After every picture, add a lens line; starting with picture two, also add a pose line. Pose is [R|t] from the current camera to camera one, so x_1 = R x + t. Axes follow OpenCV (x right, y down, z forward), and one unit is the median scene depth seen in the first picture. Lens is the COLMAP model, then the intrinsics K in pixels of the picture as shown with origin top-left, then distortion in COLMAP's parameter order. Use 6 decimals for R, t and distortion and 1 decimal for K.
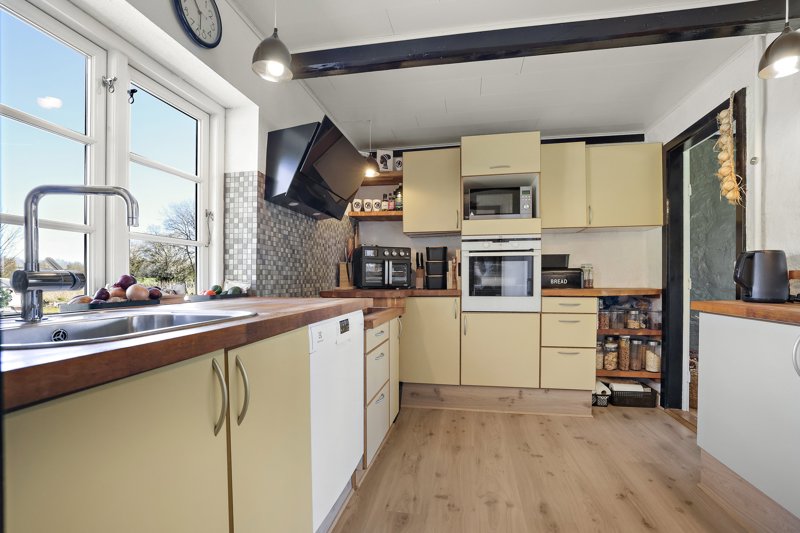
lens RADIAL K [[353.9, 0, 399.4], [0, 353.9, 280.5], [0, 0, 1]] dist [-0.032892, -0.000018]
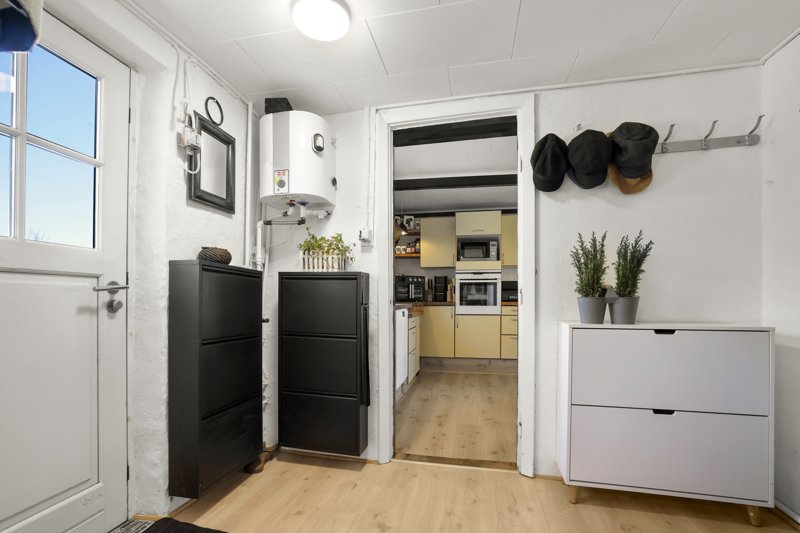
lens RADIAL K [[353.9, 0, 397.9], [0, 353.9, 300.9], [0, 0, 1]] dist [-0.032892, -0.000018]
pose [[0.999968, 0.005146, -0.006160, -0.094384], [-0.005135, 0.999985, 0.001794, 0.020532], [0.006169, -0.001762, 0.999979, -0.726624]]
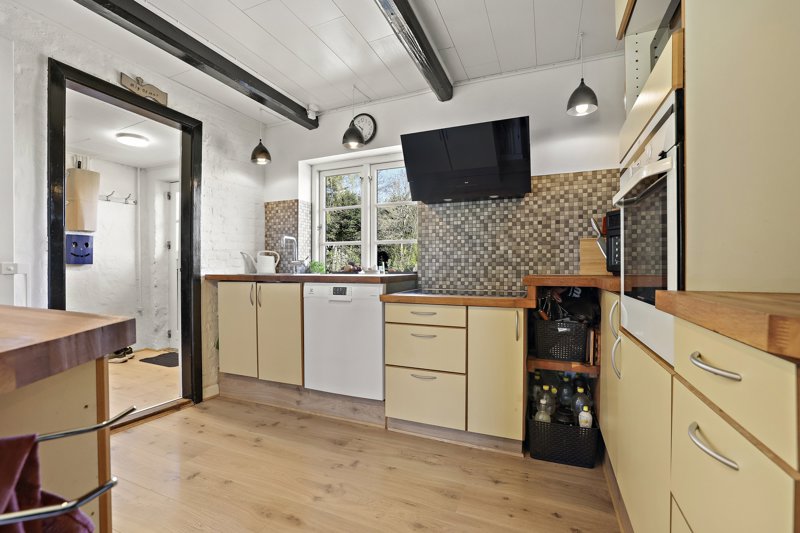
lens RADIAL K [[353.9, 0, 397.5], [0, 353.9, 268.3], [0, 0, 1]] dist [-0.032892, -0.000018]
pose [[-0.208559, 0.005075, -0.977997, 0.703735], [-0.002468, 0.999981, 0.005715, 0.009011], [0.978007, 0.003606, -0.208543, 0.832198]]
